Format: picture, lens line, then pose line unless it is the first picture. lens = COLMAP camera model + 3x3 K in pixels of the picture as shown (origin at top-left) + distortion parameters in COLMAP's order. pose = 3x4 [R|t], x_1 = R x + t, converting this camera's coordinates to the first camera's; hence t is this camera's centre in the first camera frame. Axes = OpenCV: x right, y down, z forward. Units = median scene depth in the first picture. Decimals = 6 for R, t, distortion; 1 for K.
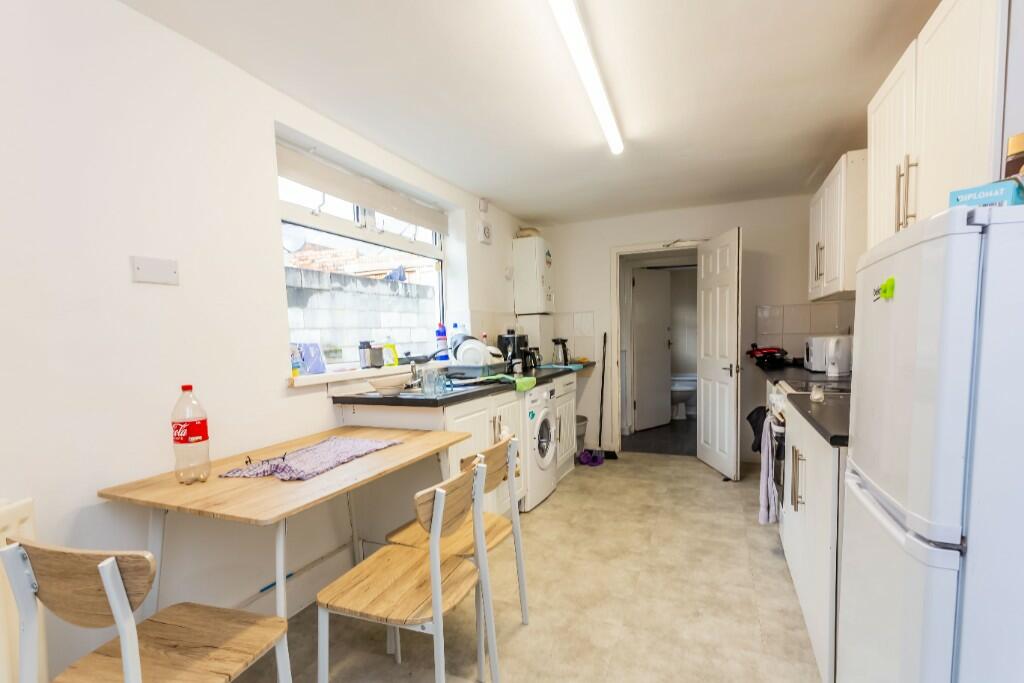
lens RADIAL K [[496.4, 0, 510.4], [0, 496.4, 377.2], [0, 0, 1]] dist [0.001888, 0.000438]
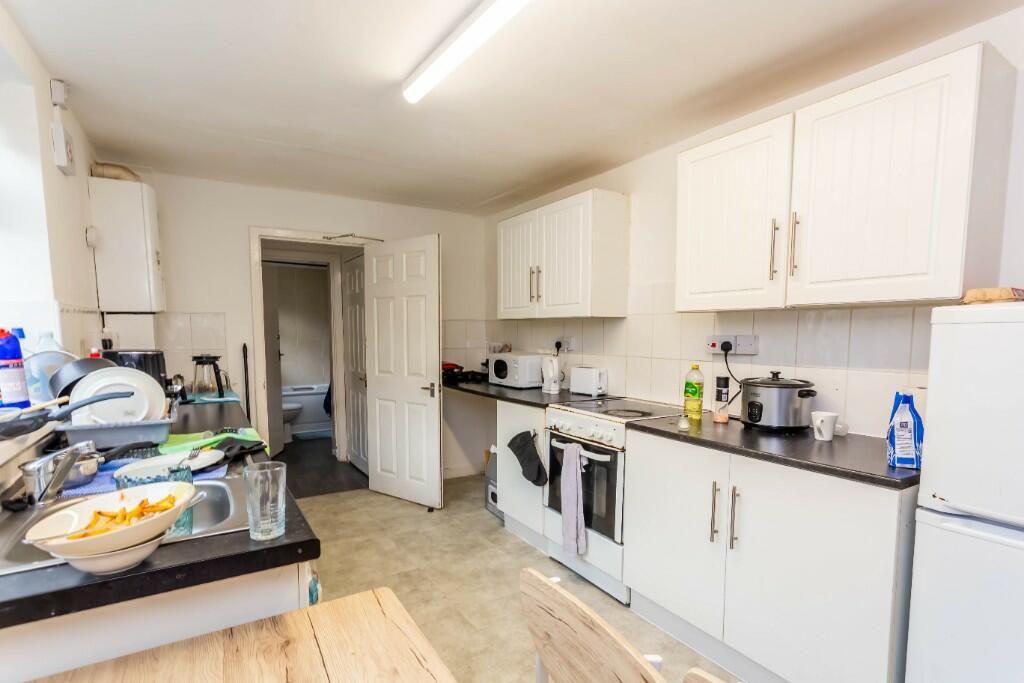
lens RADIAL K [[496.4, 0, 510.4], [0, 496.4, 377.2], [0, 0, 1]] dist [0.001888, 0.000438]
pose [[0.587628, -0.043809, 0.807944, -0.203957], [0.046159, 0.998722, 0.020581, -0.048379], [-0.807813, 0.025200, 0.588899, 0.336966]]
